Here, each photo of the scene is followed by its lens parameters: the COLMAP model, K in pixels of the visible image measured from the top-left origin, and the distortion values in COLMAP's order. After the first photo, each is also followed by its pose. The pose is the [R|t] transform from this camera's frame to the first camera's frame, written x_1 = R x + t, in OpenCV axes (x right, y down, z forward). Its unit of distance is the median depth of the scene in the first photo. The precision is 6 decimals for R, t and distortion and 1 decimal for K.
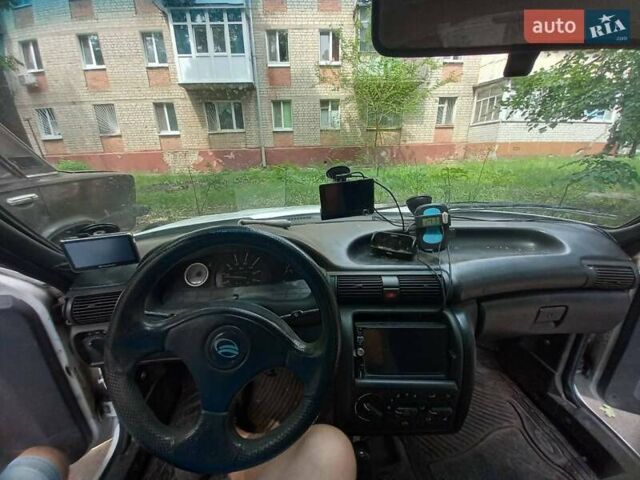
lens RADIAL K [[268.8, 0, 320.0], [0, 268.8, 240.0], [0, 0, 1]] dist [-0.000291, -0.000039]
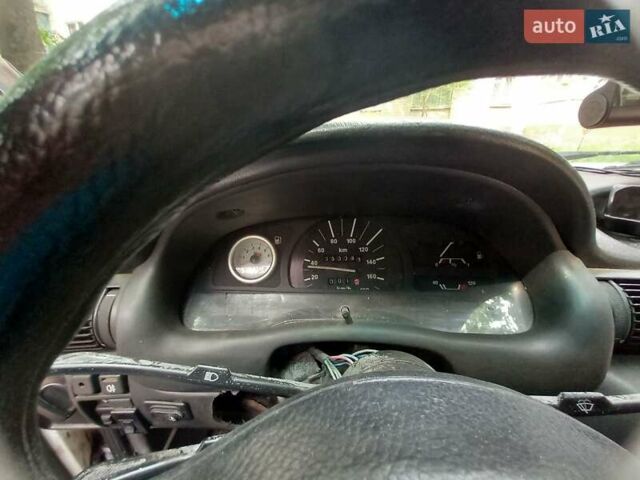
lens RADIAL K [[268.8, 0, 320.0], [0, 268.8, 240.0], [0, 0, 1]] dist [-0.000291, -0.000039]
pose [[0.992225, 0.036770, -0.118903, -0.055714], [-0.031254, 0.998362, 0.047932, 0.013378], [0.120470, -0.043843, 0.991748, 0.107125]]
